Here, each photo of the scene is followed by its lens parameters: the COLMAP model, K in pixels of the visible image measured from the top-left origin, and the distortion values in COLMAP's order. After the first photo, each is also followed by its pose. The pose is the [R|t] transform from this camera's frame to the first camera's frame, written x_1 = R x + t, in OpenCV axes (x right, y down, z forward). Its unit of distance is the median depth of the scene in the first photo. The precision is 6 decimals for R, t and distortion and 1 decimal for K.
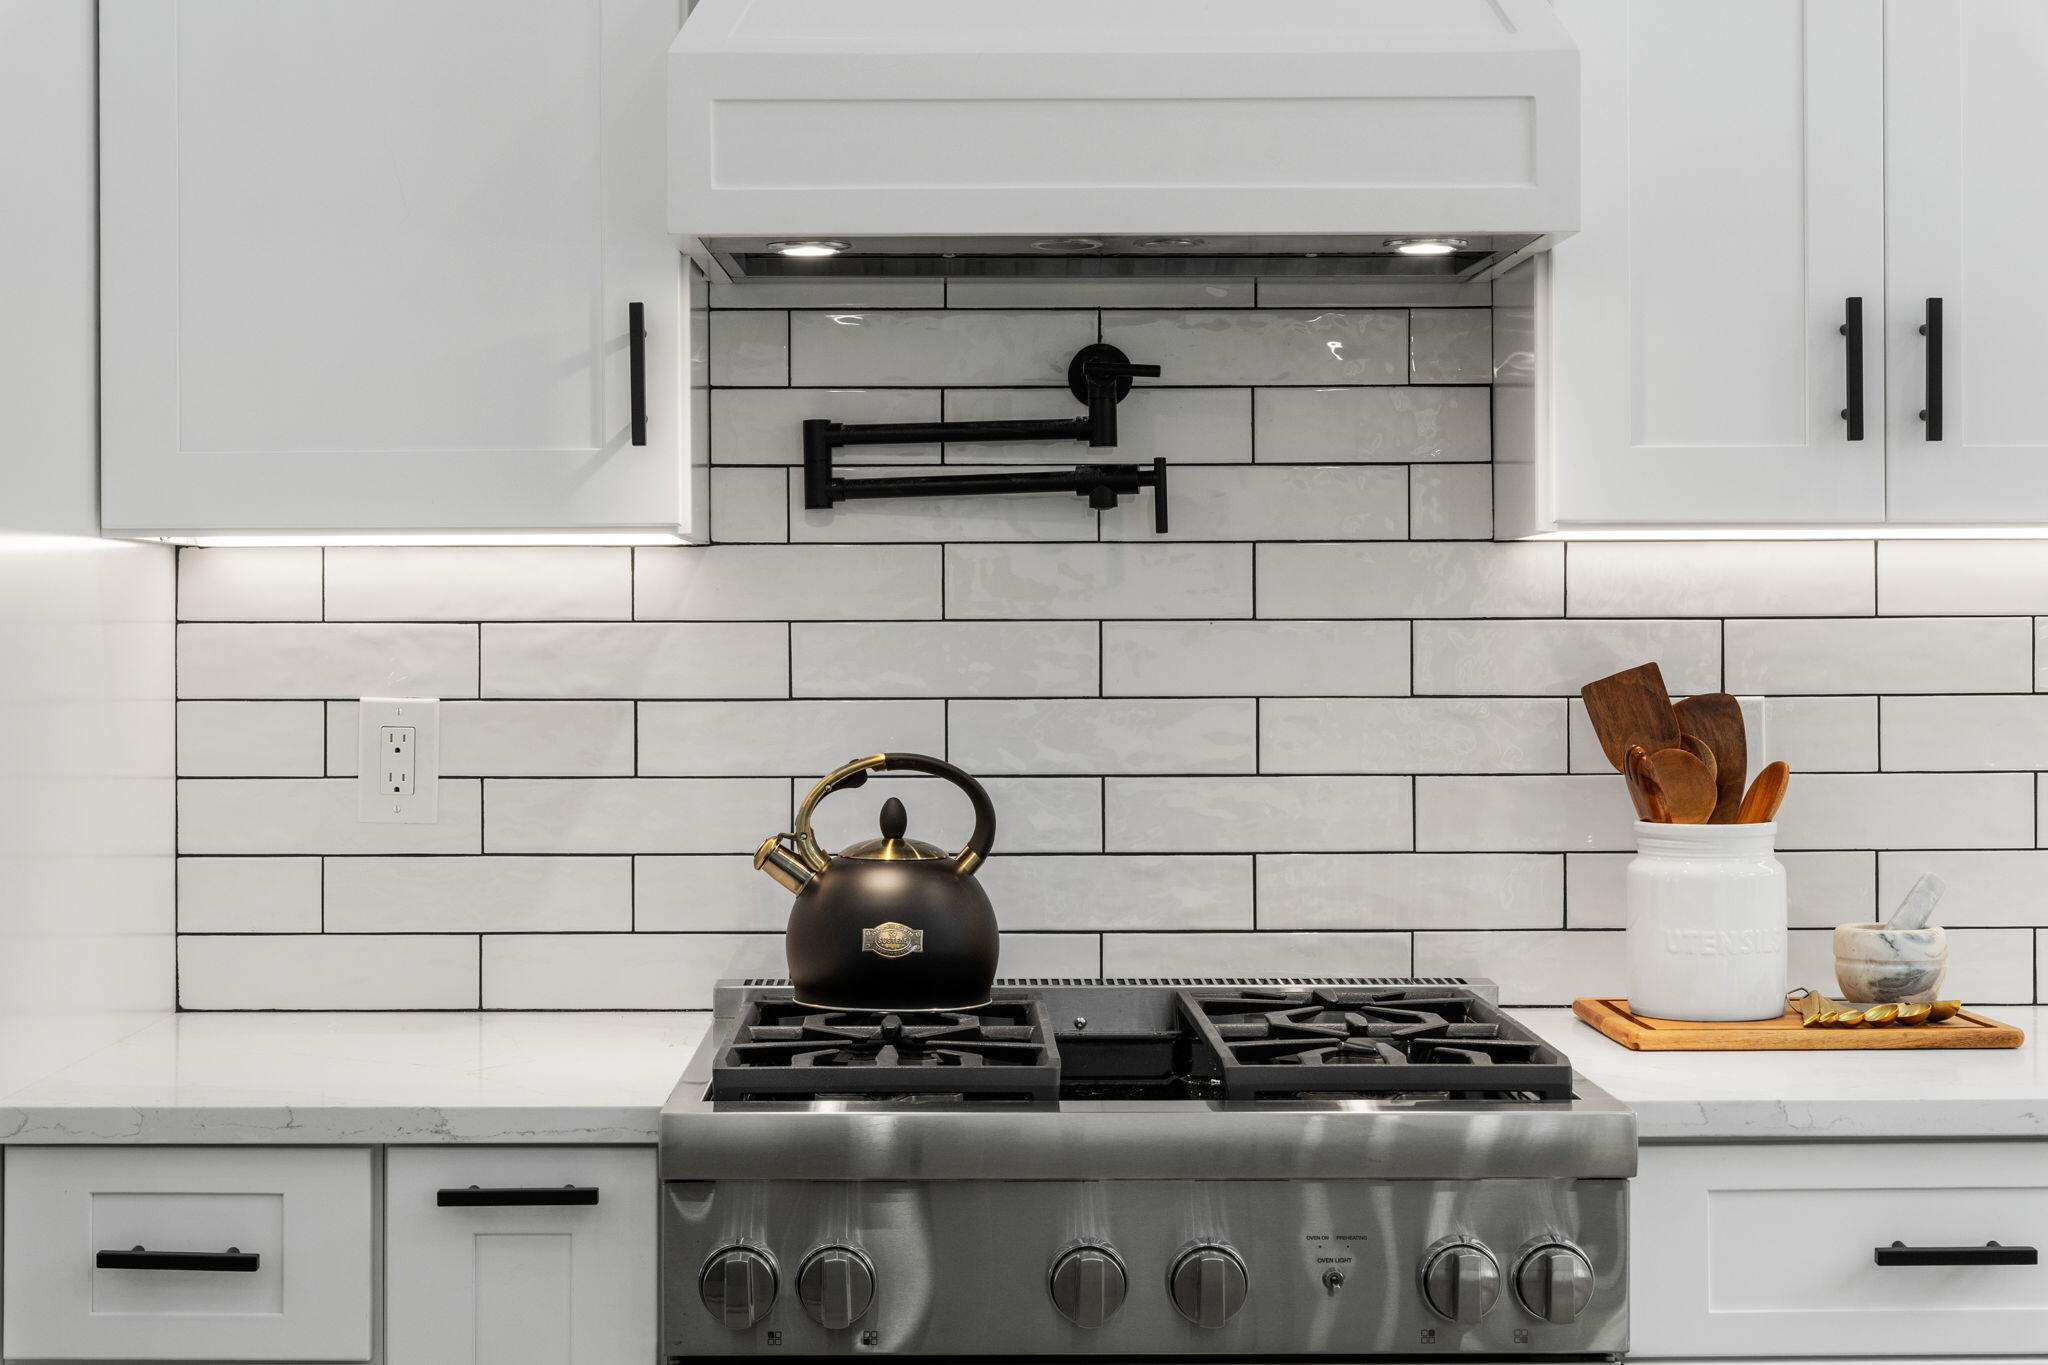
lens RADIAL K [[3396.5, 0, 957.3], [0, 3396.5, 621.3], [0, 0, 1]] dist [0.000577, 0.000000]
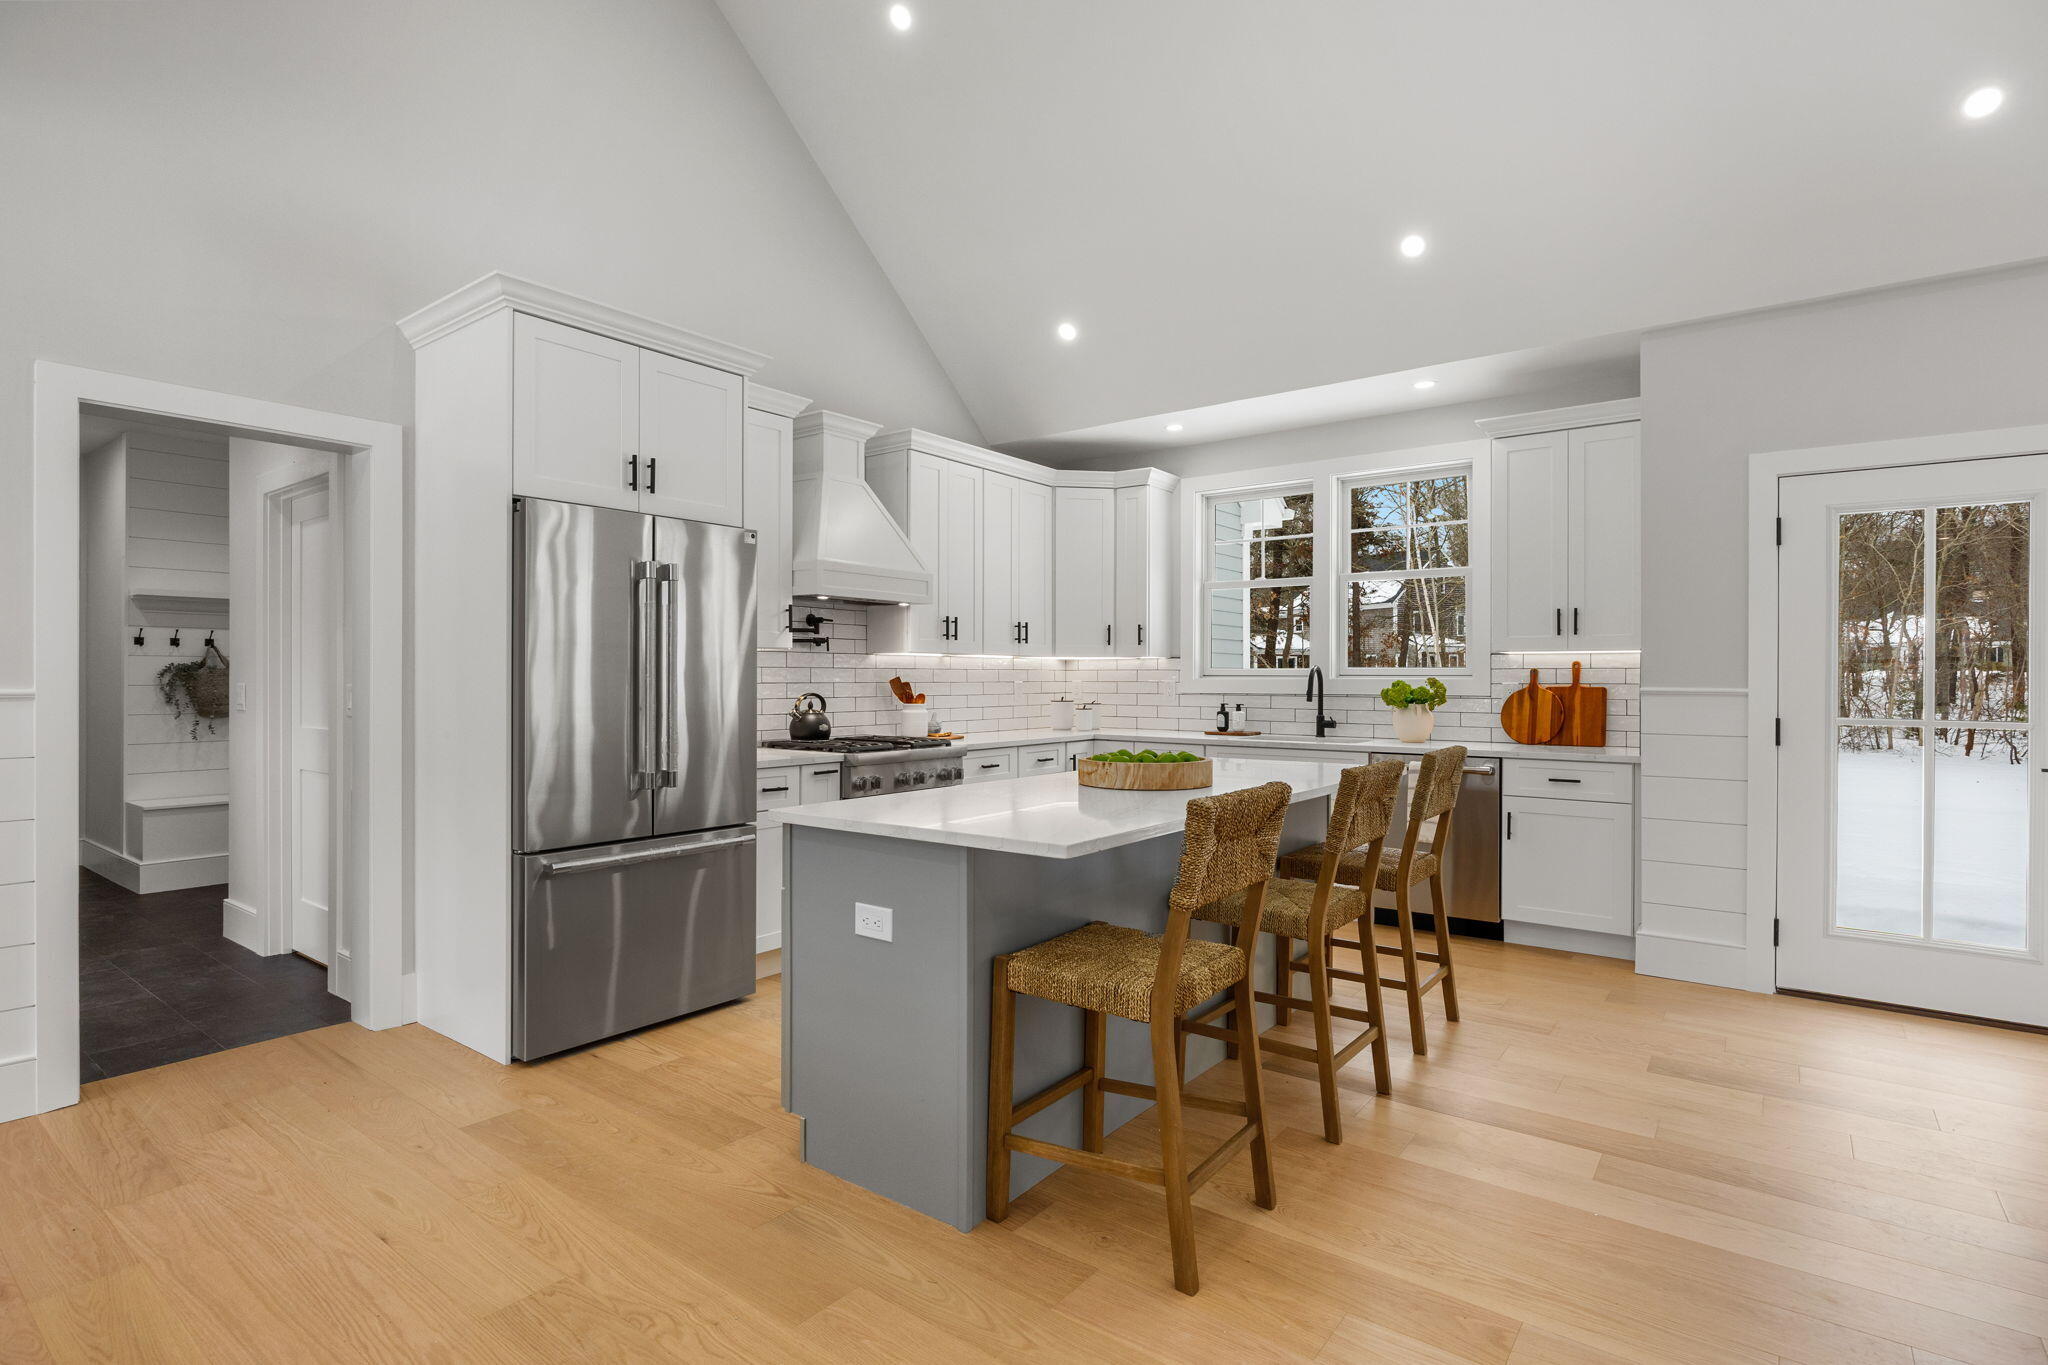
lens RADIAL K [[1008.0, 0, 1028.2], [0, 1008.0, 673.2], [0, 0, 1]] dist [0.013202, 0.004047]
pose [[0.601024, 0.008868, 0.799181, -0.997156], [-0.006330, 0.999960, -0.006336, 0.016028], [-0.799206, -0.001251, 0.601056, -0.182014]]
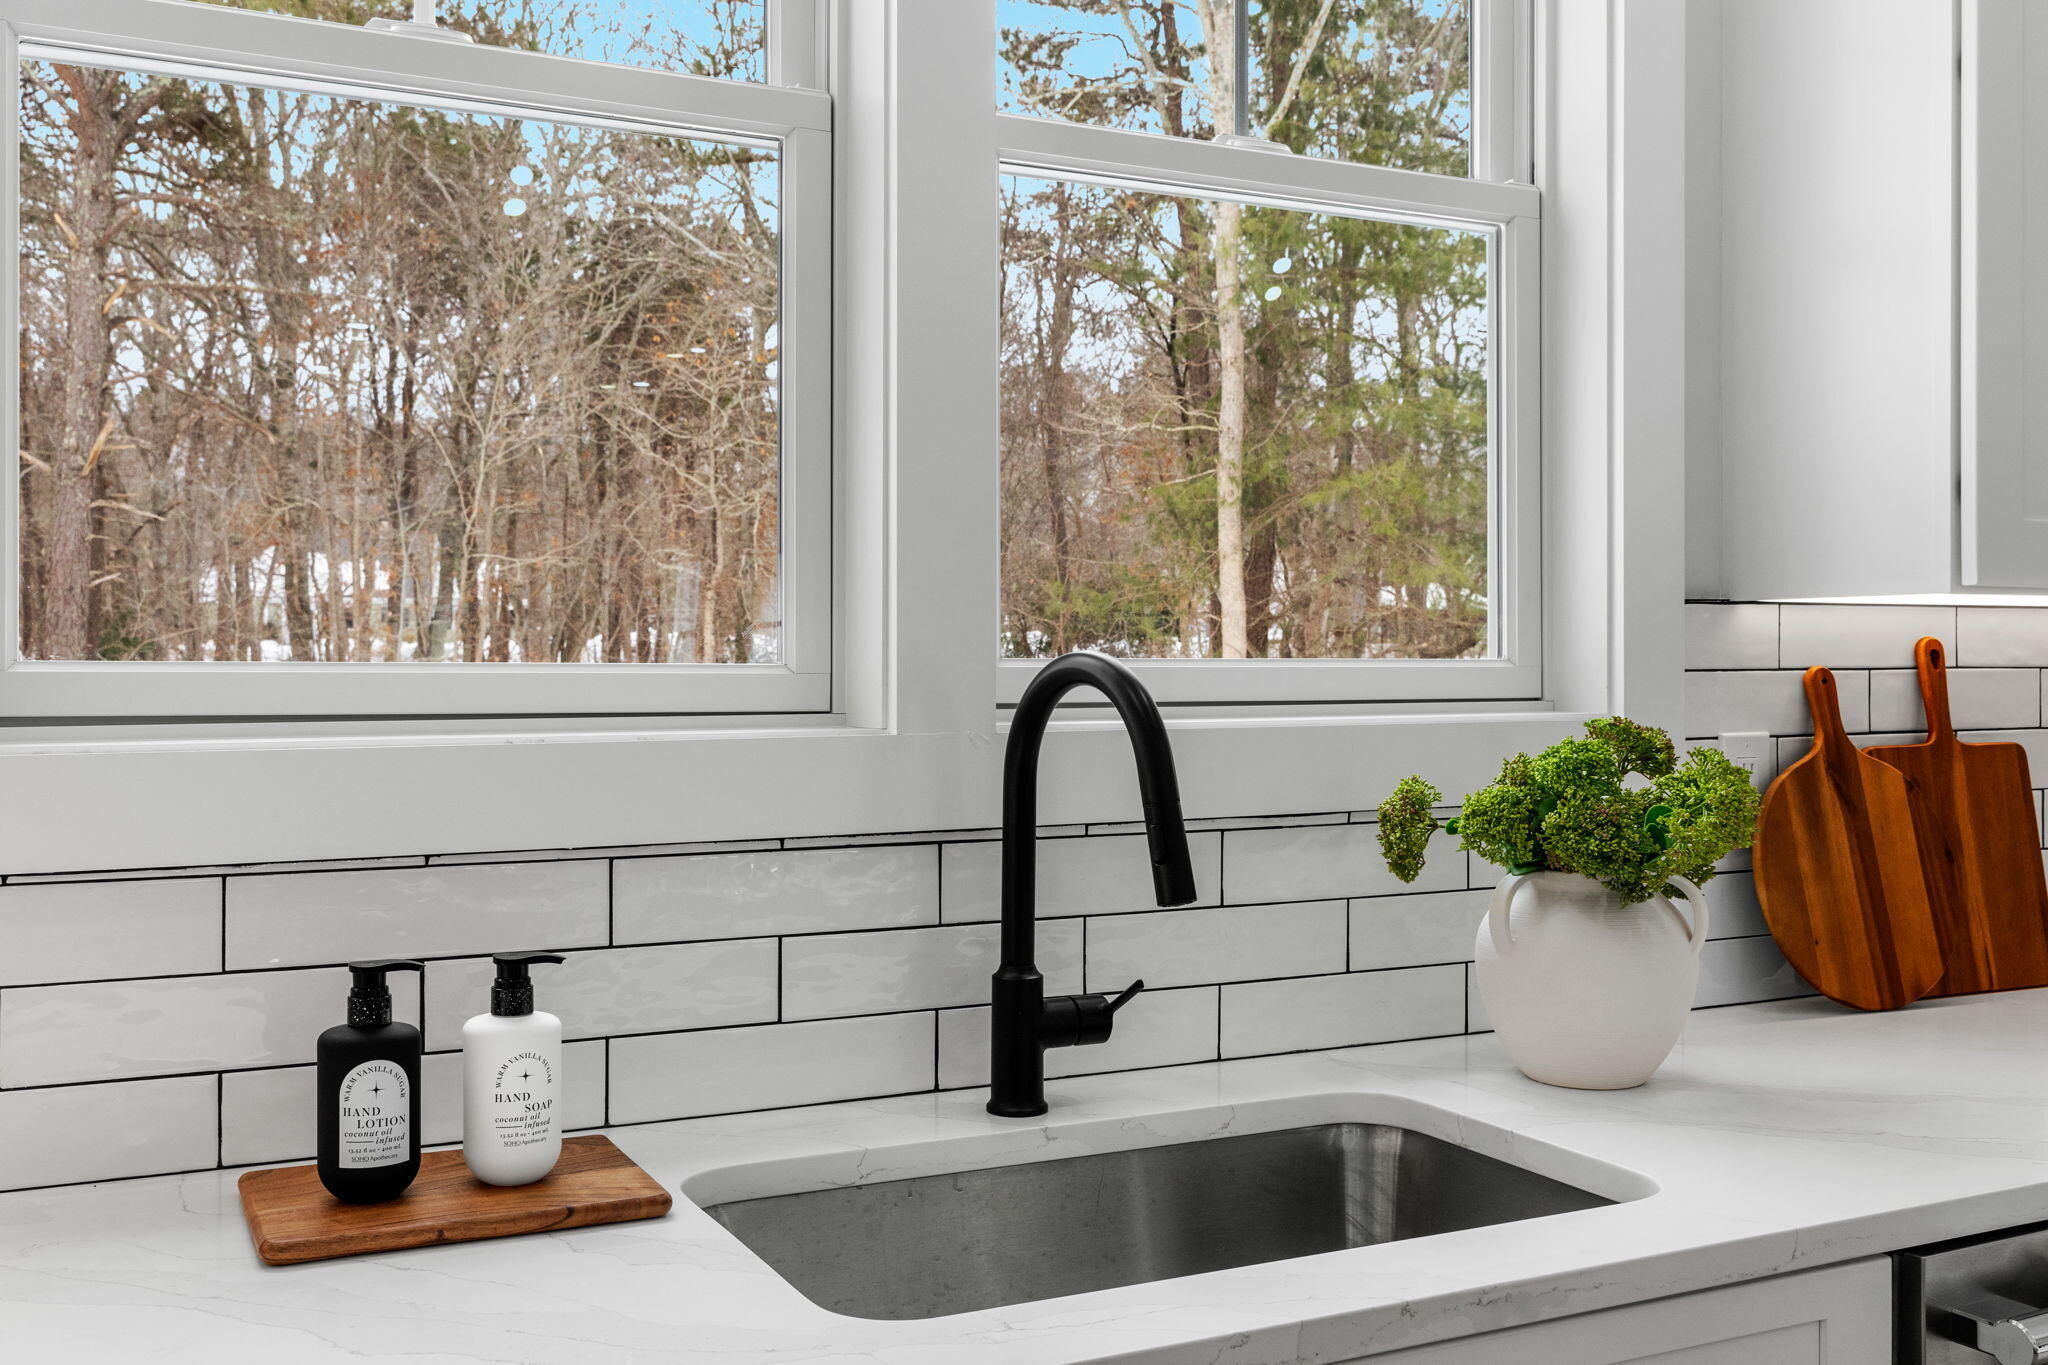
lens RADIAL K [[1924.6, 0, 1026.5], [0, 1924.6, 665.5], [0, 0, 1]] dist [0.020479, 0.000000]
pose [[-0.439645, -0.000420, 0.898171, 0.250847], [0.000112, 1.000000, 0.000522, -0.007787], [-0.898172, 0.000330, -0.439645, 0.698741]]
